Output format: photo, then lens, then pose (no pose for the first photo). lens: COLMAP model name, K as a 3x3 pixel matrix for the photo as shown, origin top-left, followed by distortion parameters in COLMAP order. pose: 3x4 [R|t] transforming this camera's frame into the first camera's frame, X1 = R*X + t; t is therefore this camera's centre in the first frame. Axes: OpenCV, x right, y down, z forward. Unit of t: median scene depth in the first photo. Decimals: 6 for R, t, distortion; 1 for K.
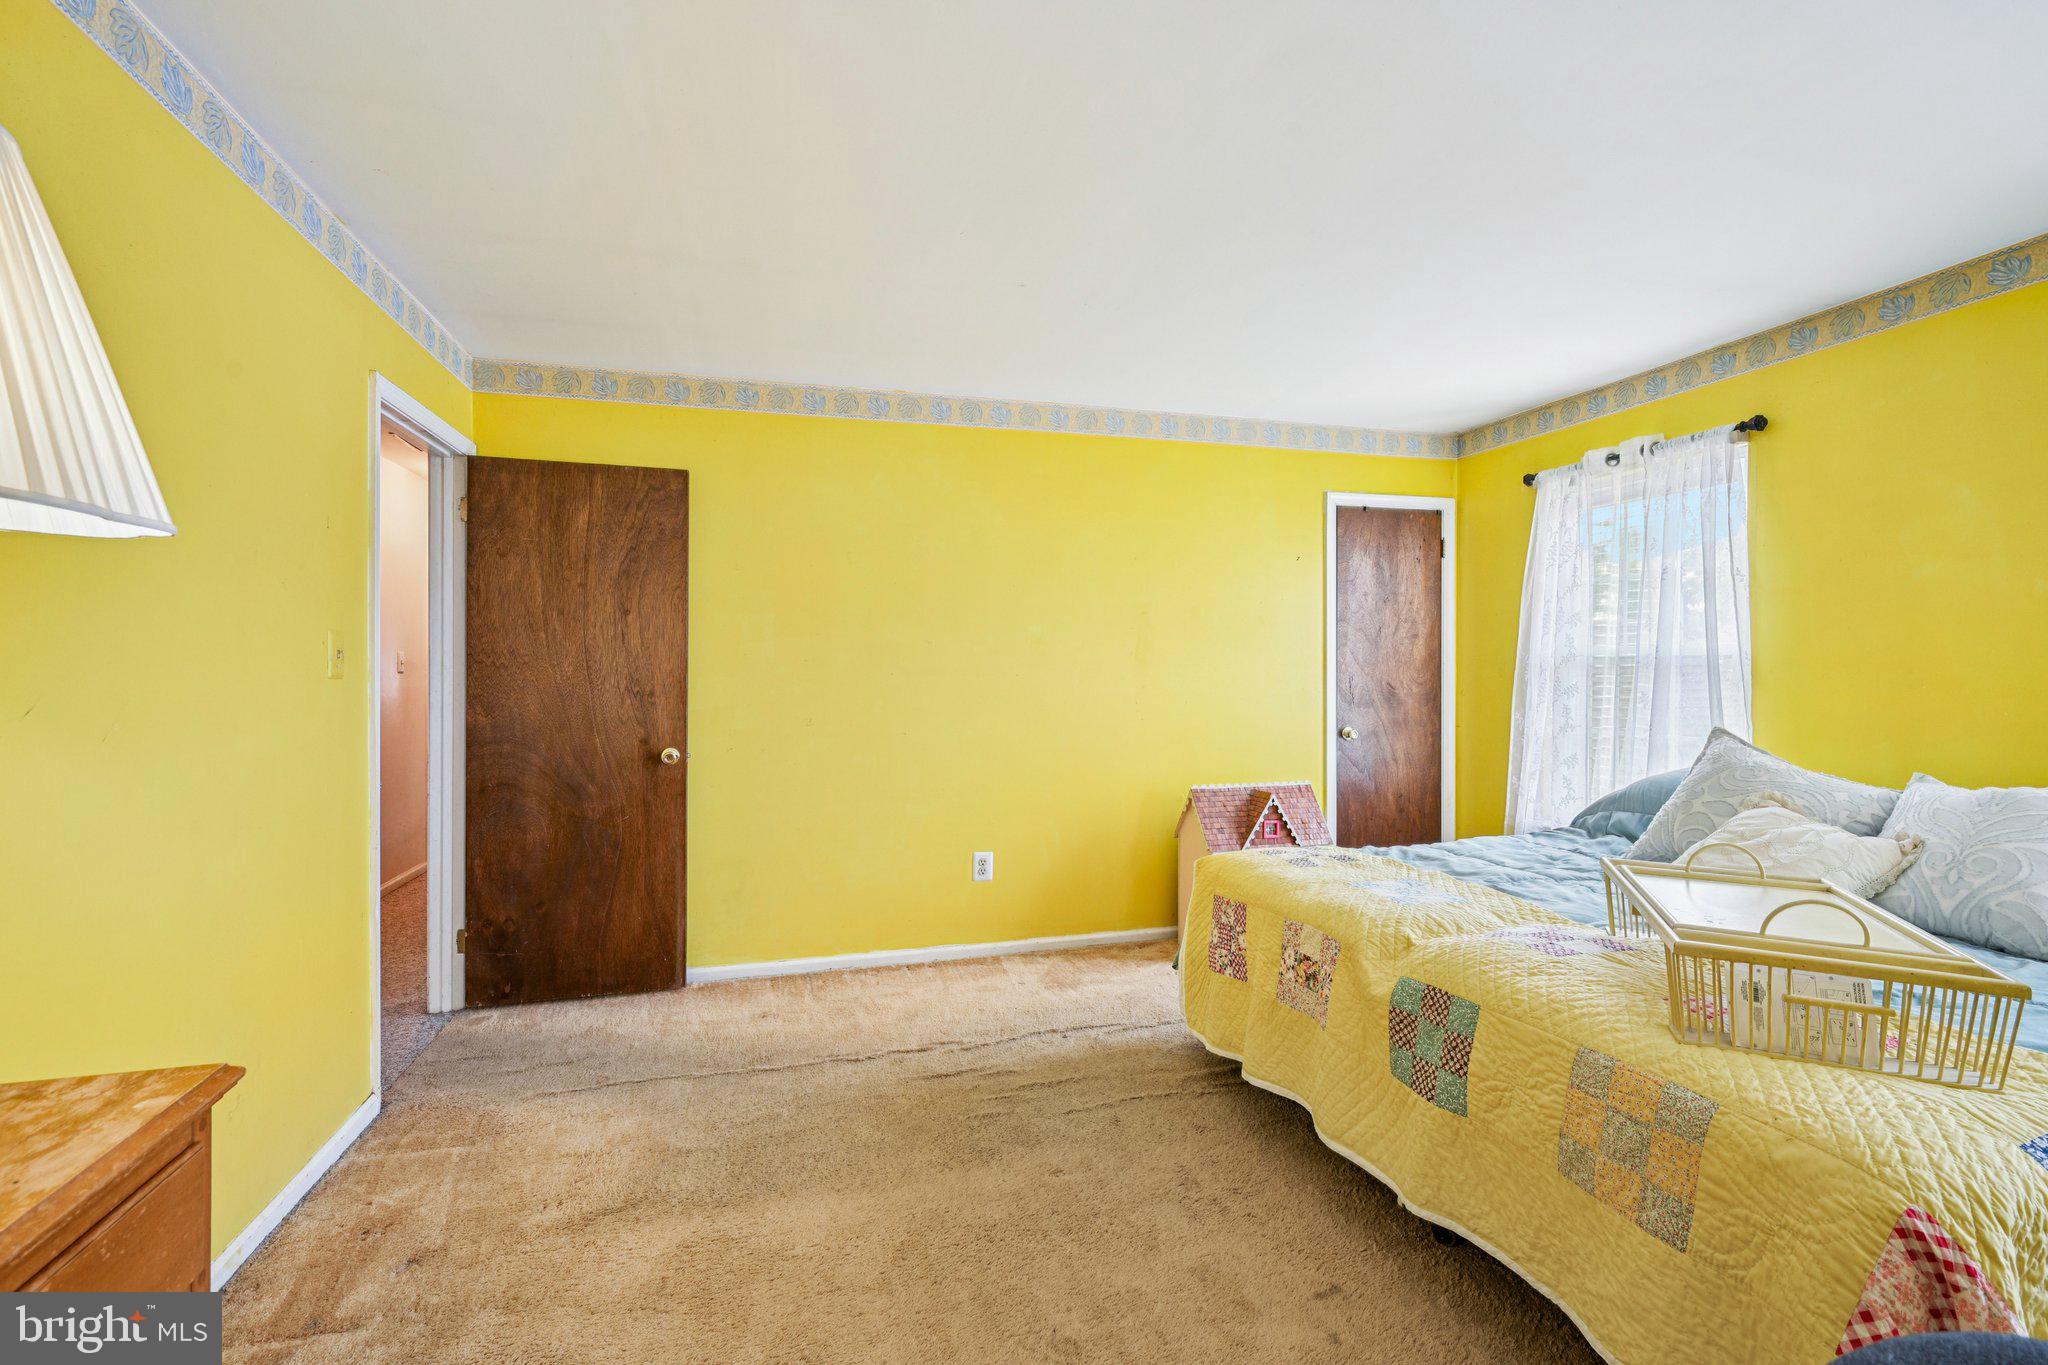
lens RADIAL K [[917.0, 0, 1026.8], [0, 917.0, 669.1], [0, 0, 1]] dist [-0.003218, 0.000706]
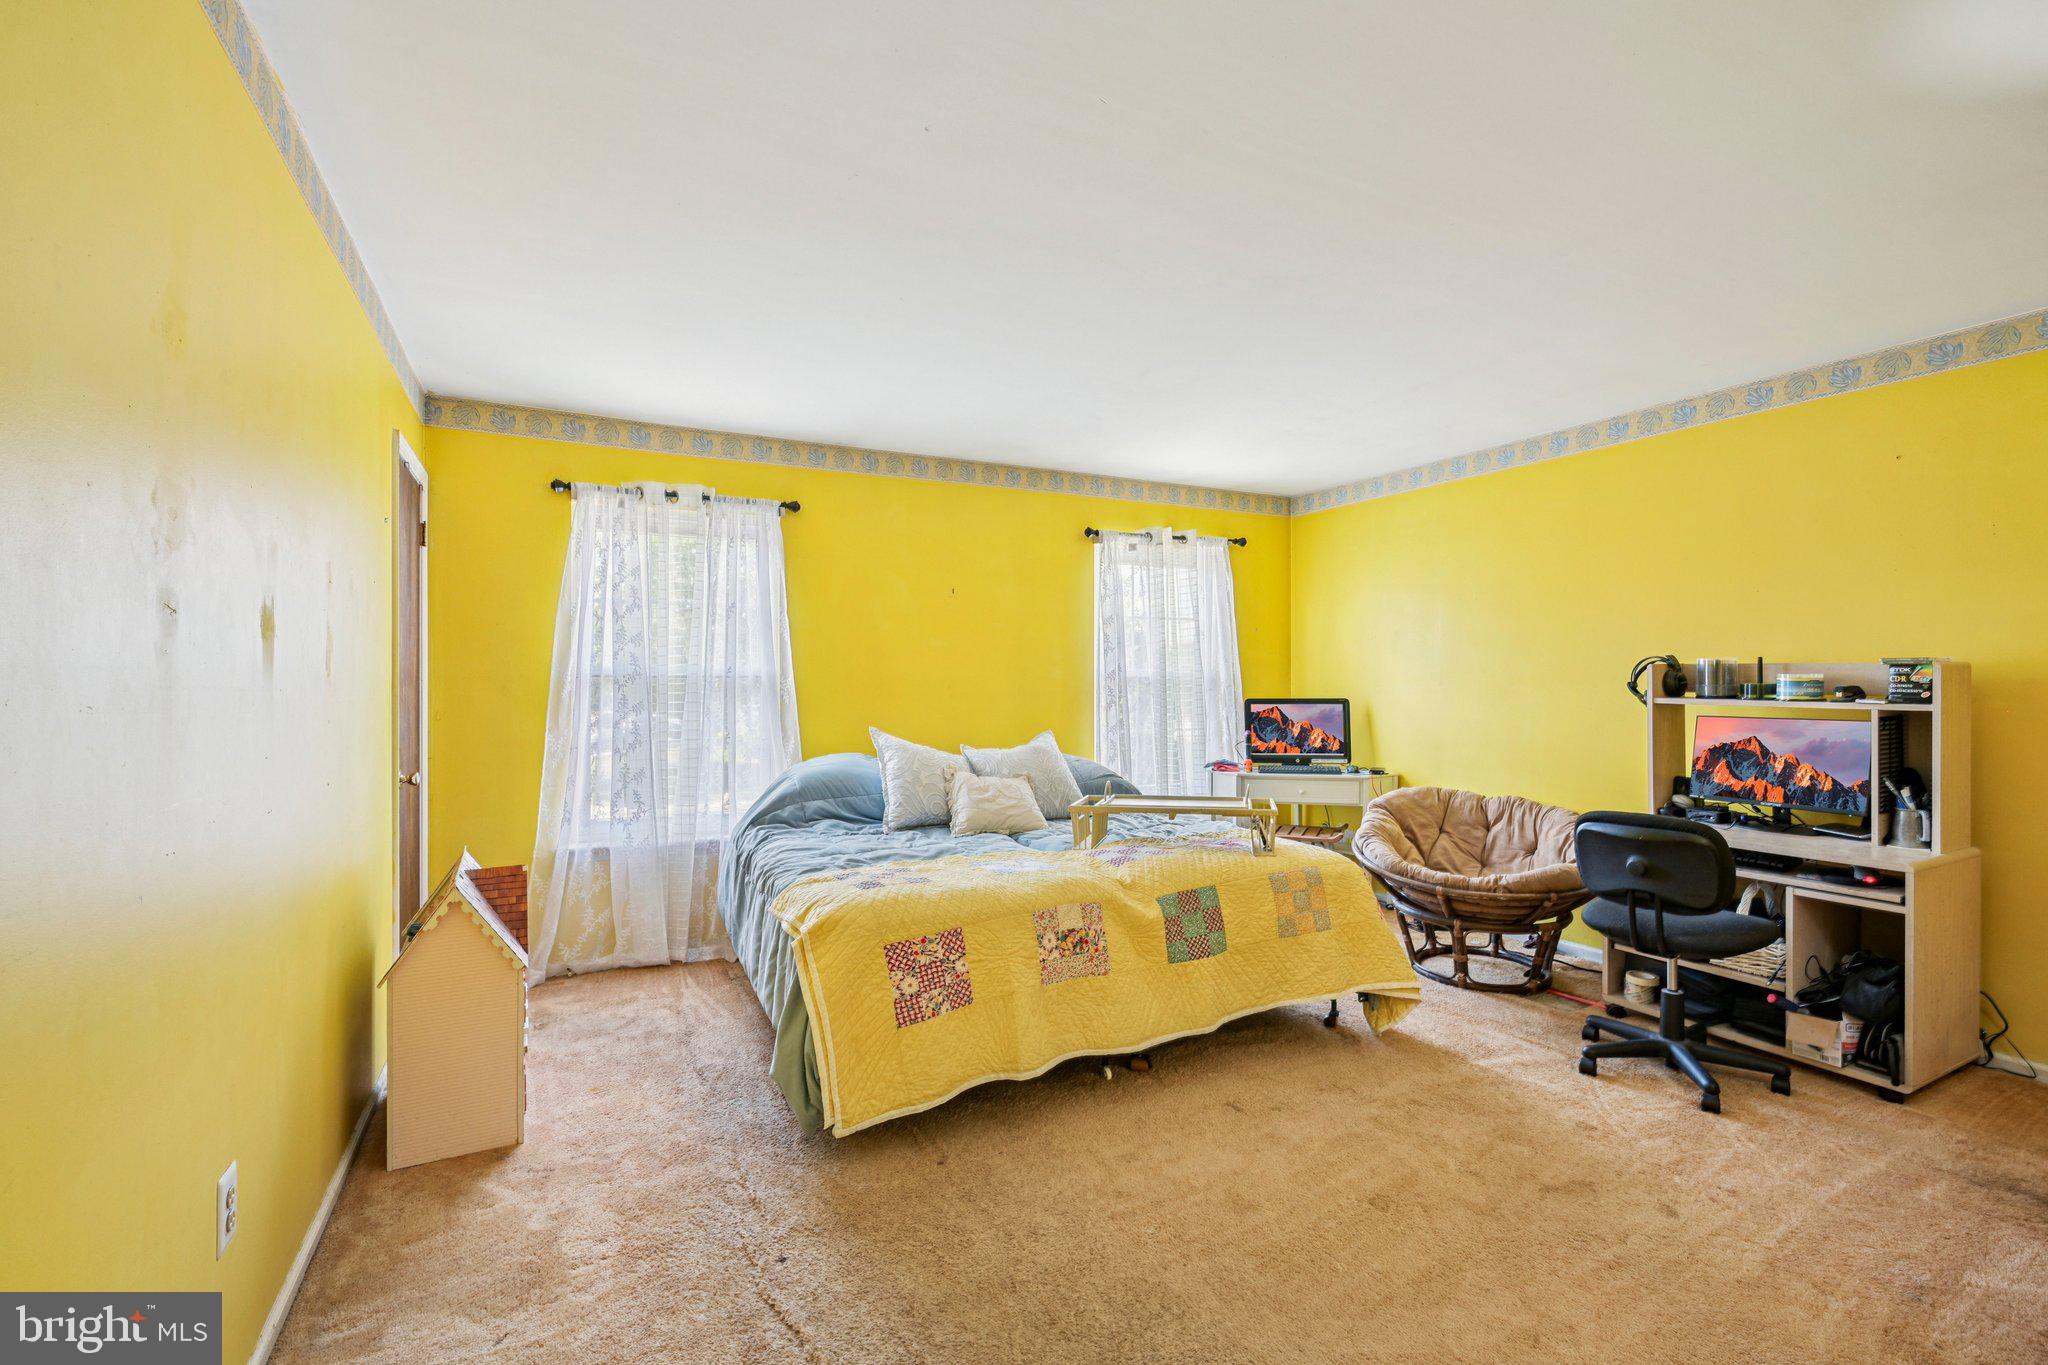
lens RADIAL K [[917.0, 0, 1024.9], [0, 917.0, 686.2], [0, 0, 1]] dist [-0.003218, 0.000706]
pose [[-0.197363, -0.001485, 0.980329, -0.721548], [0.003873, 0.999990, 0.002294, -0.002392], [-0.980323, 0.004249, -0.197355, 1.108712]]
